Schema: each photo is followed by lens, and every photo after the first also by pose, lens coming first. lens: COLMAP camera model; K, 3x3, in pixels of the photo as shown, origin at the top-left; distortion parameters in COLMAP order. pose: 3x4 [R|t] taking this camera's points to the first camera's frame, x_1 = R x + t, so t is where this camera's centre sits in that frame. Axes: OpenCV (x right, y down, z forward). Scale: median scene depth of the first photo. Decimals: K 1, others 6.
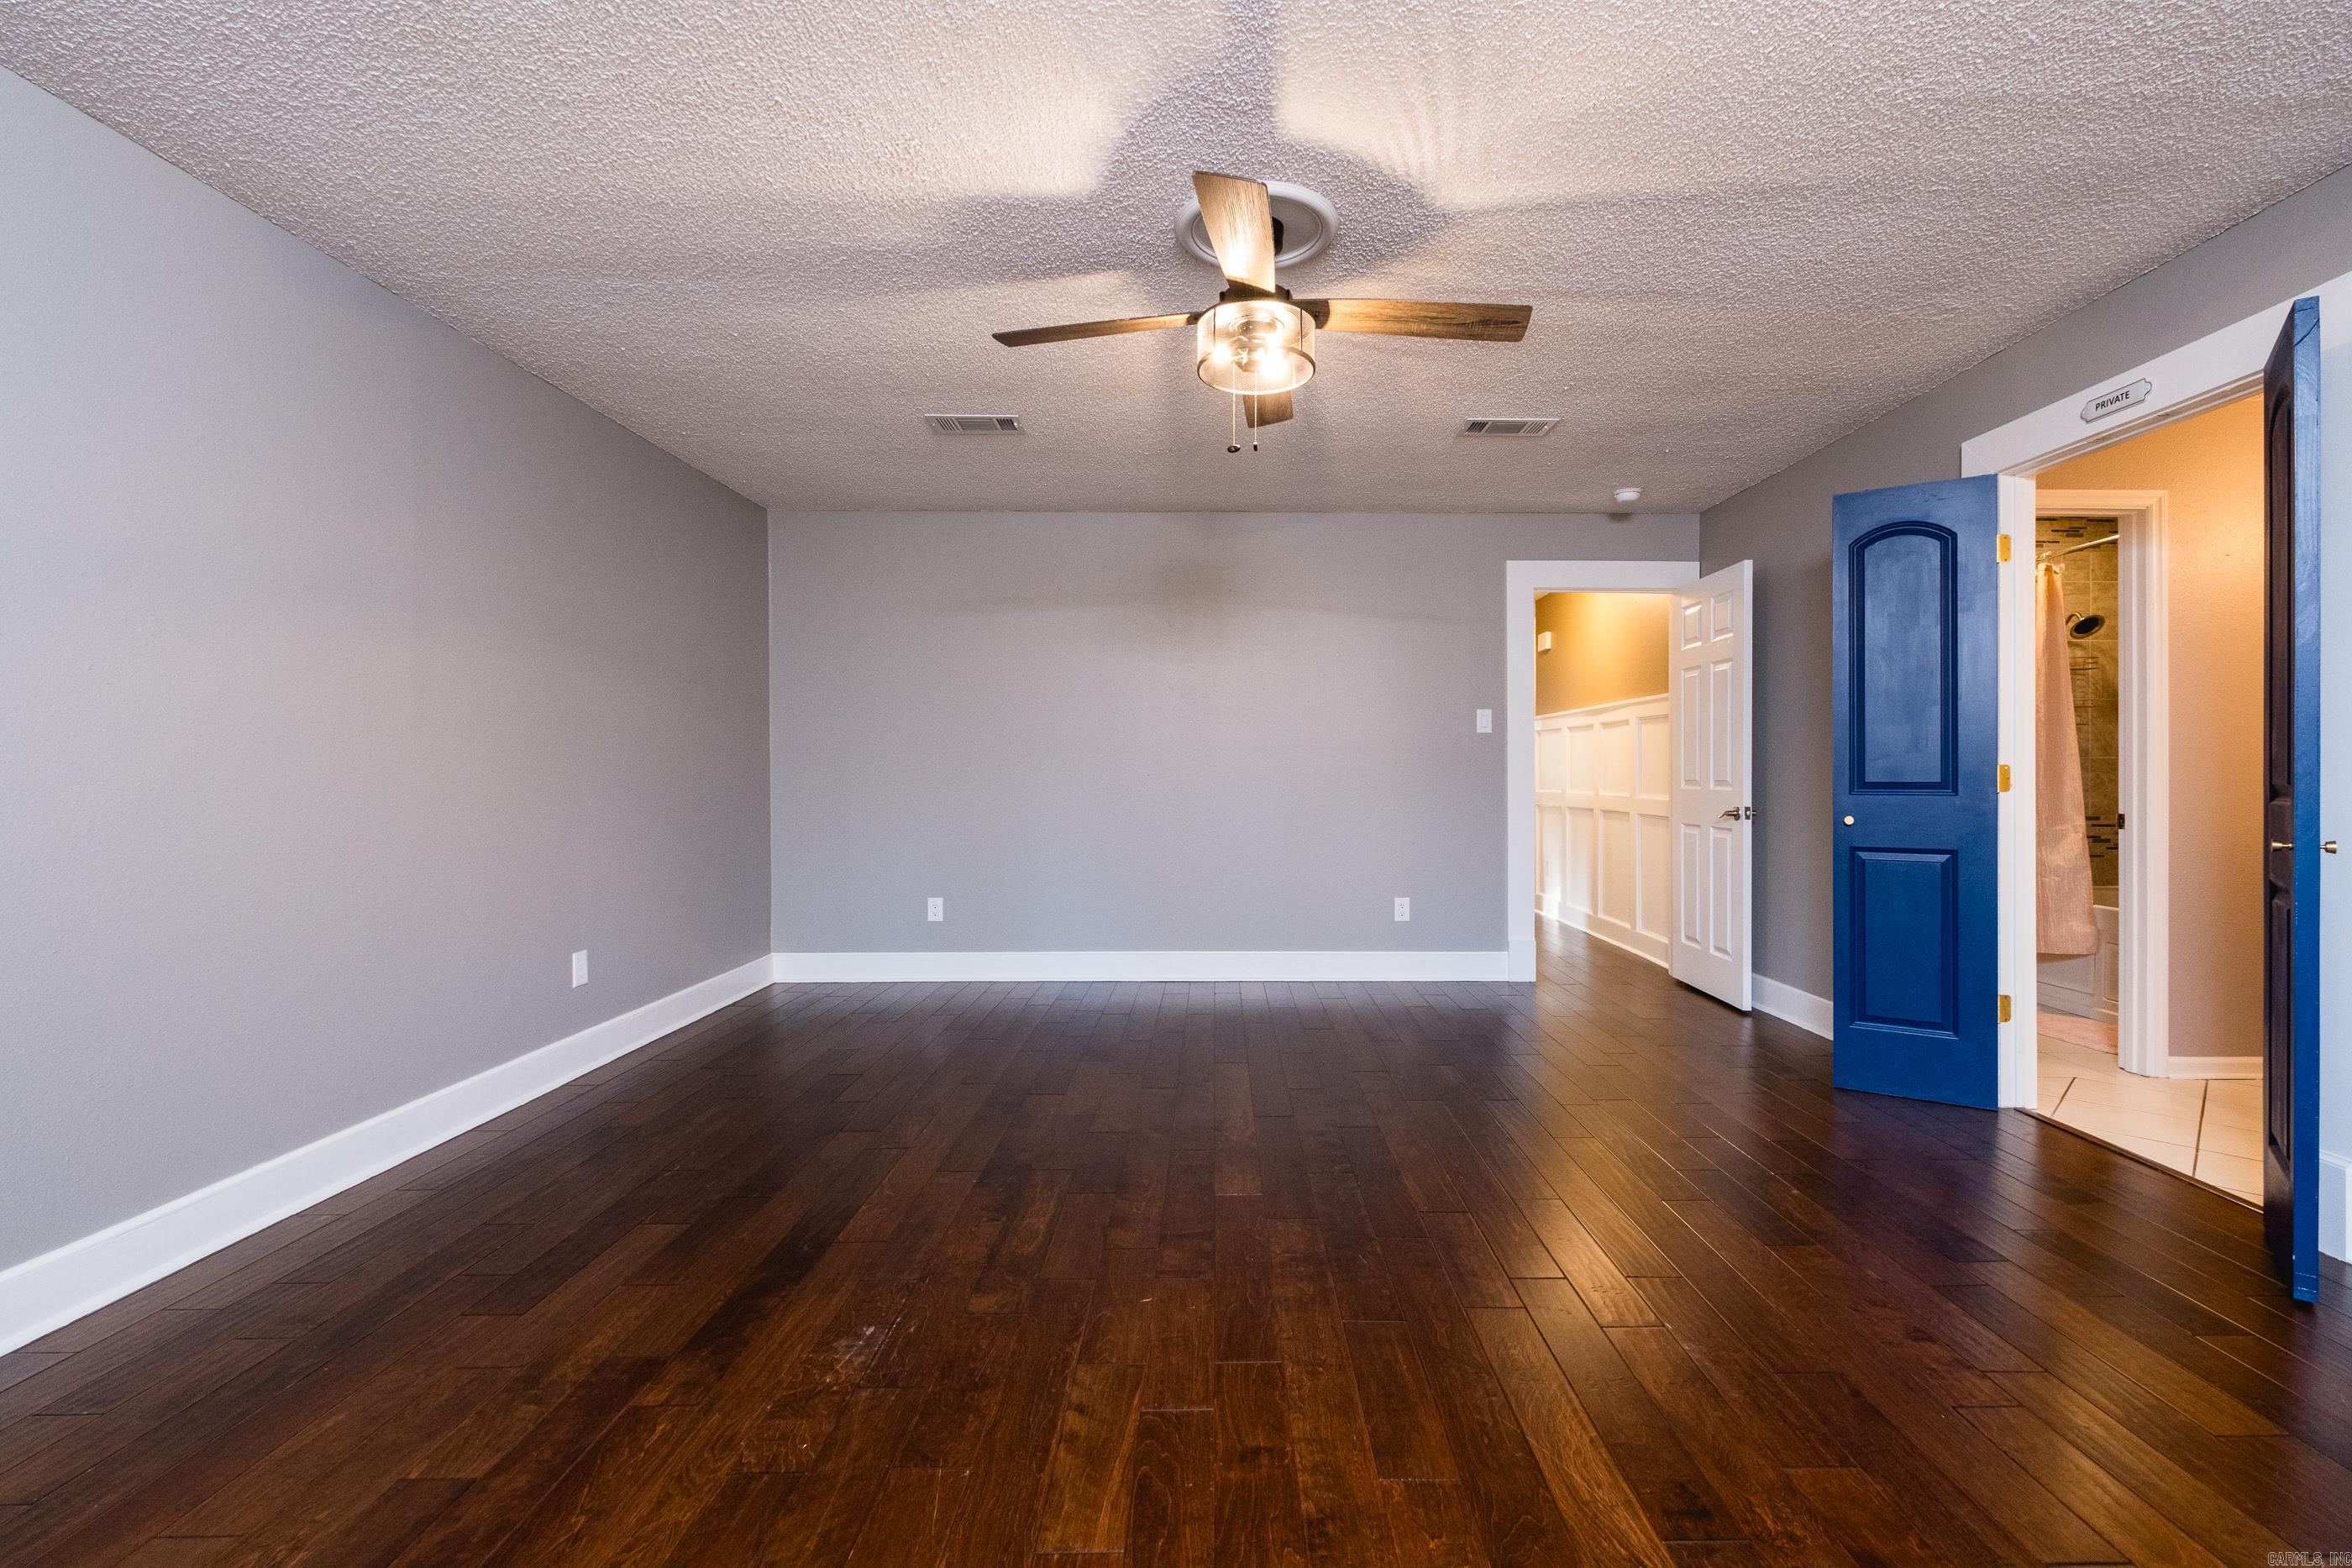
lens RADIAL K [[1029.0, 0, 1191.6], [0, 1029.0, 774.7], [0, 0, 1]] dist [0.013549, -0.006173]
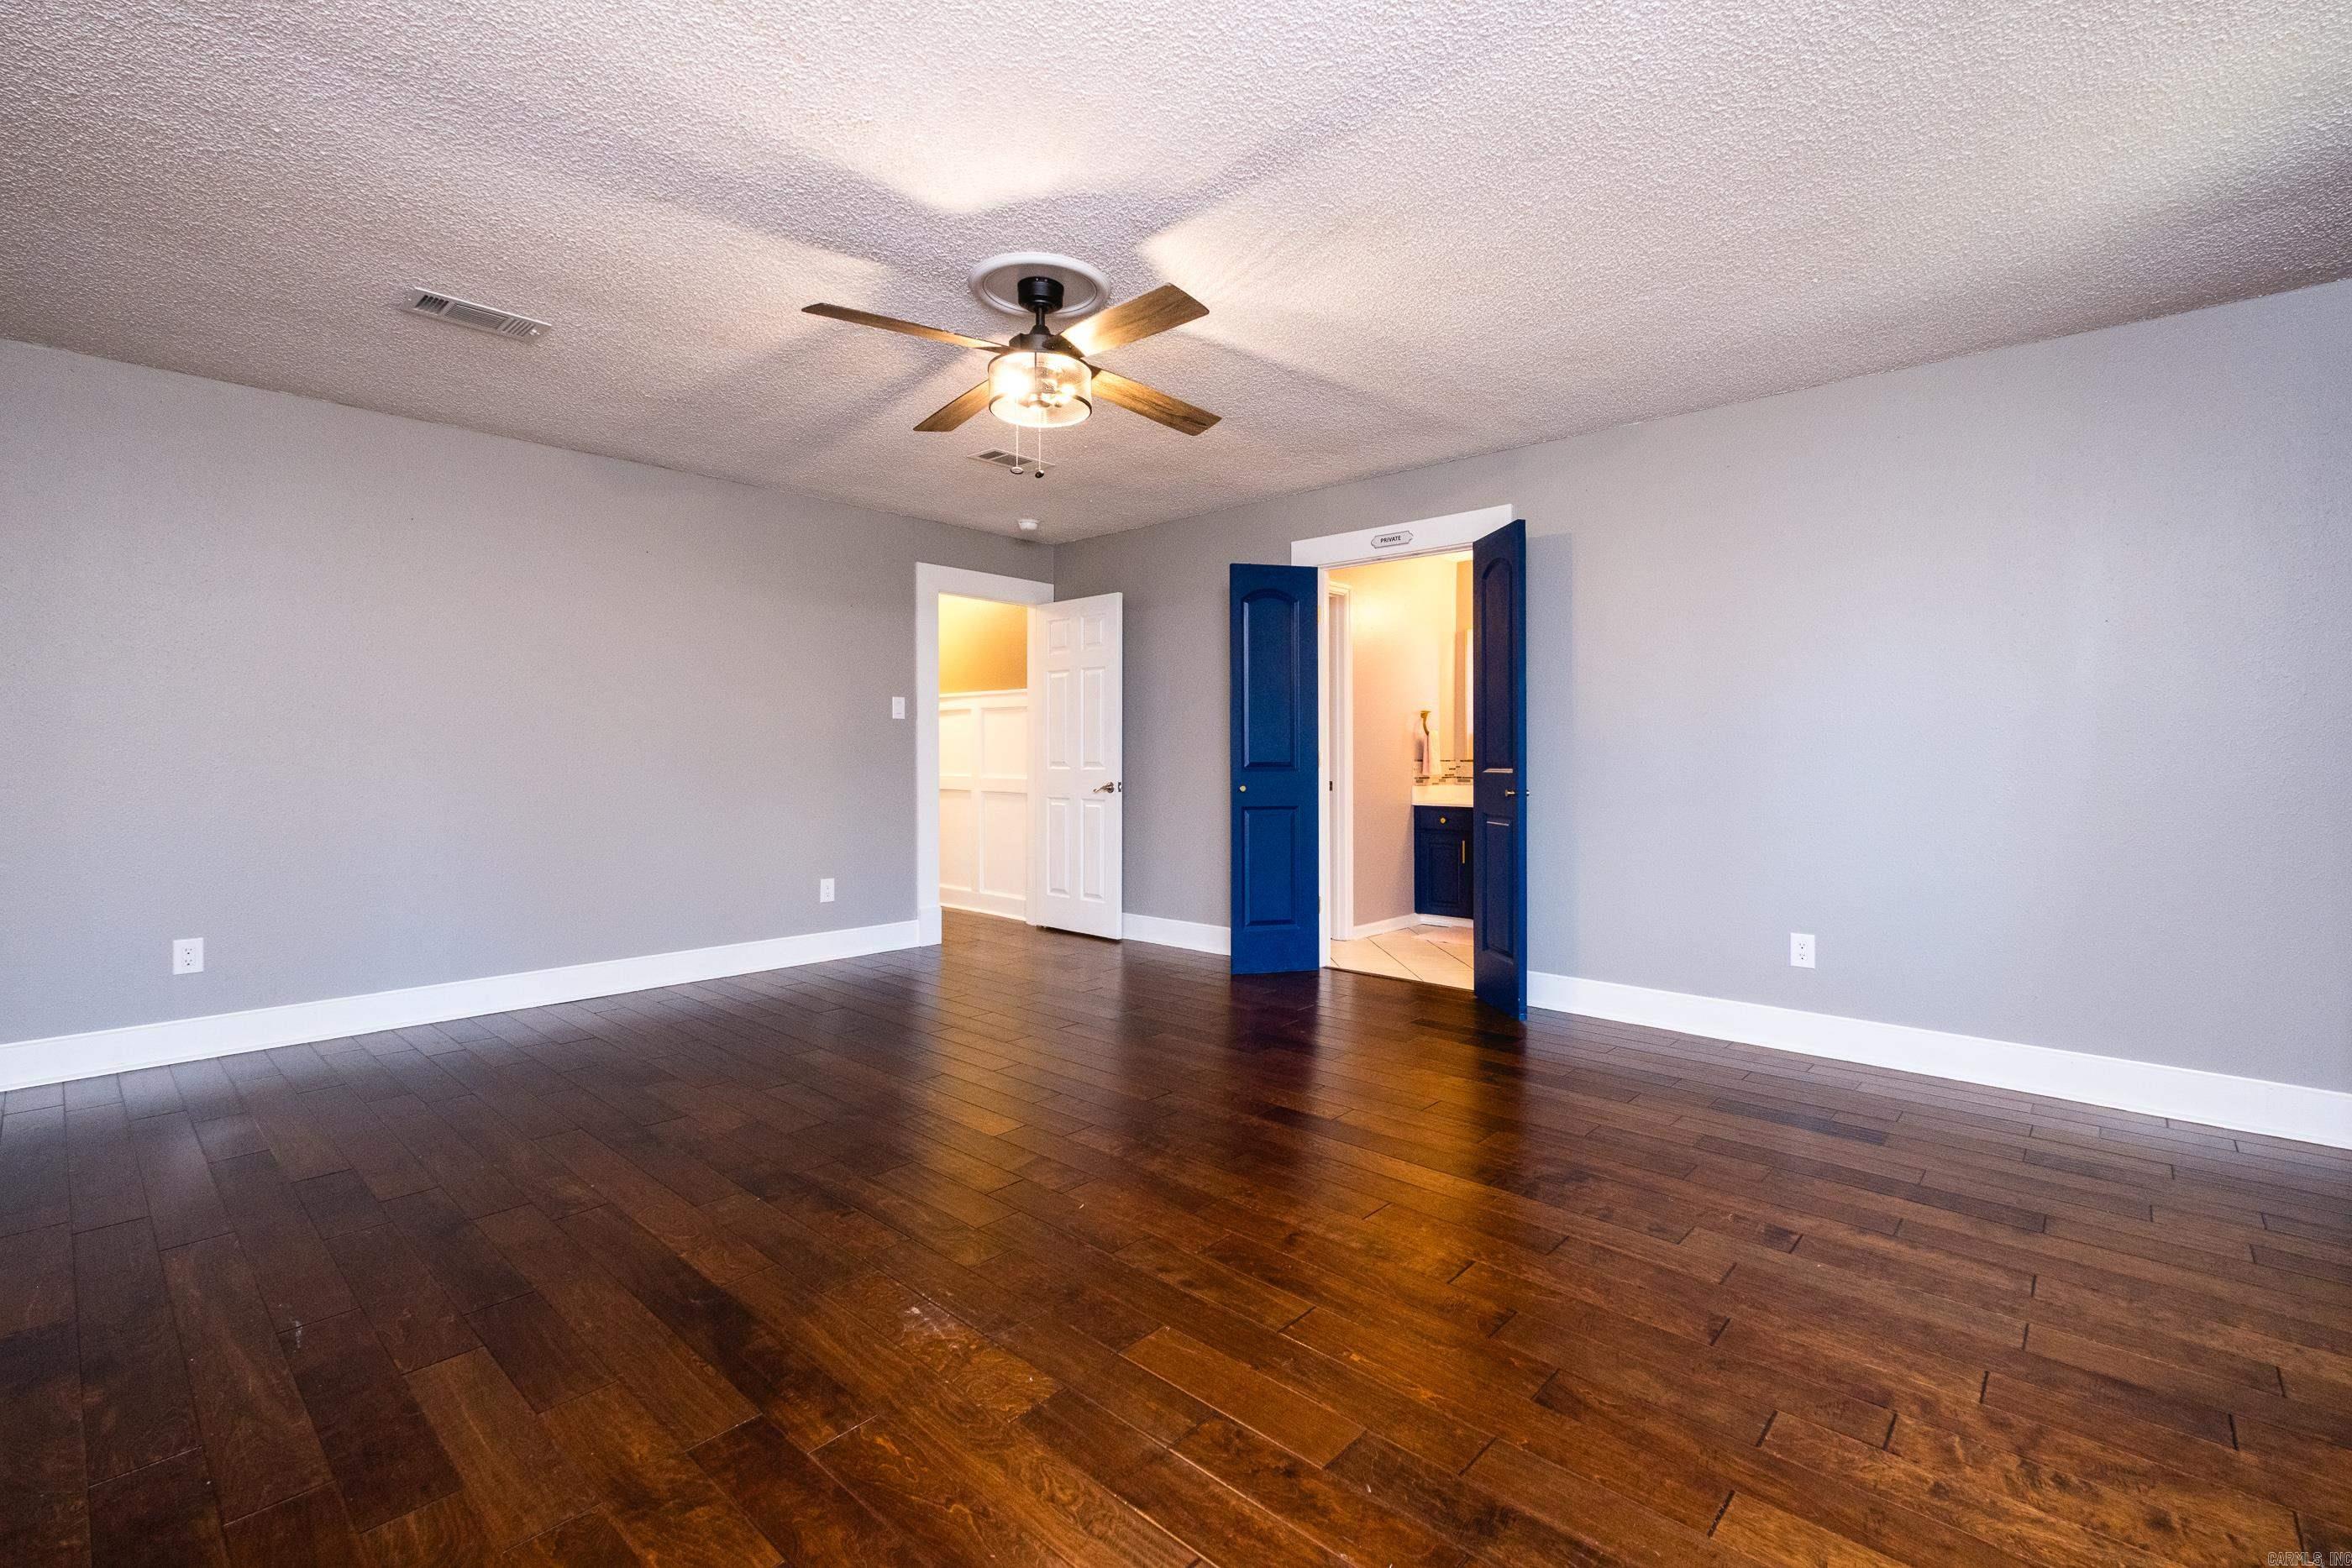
lens RADIAL K [[1029.0, 0, 1202.1], [0, 1029.0, 747.2], [0, 0, 1]] dist [0.013549, -0.006173]
pose [[0.678514, 0.005461, 0.734567, -0.482685], [0.002197, 0.999953, -0.009463, -0.000171], [-0.734584, 0.008035, 0.678470, 0.060306]]
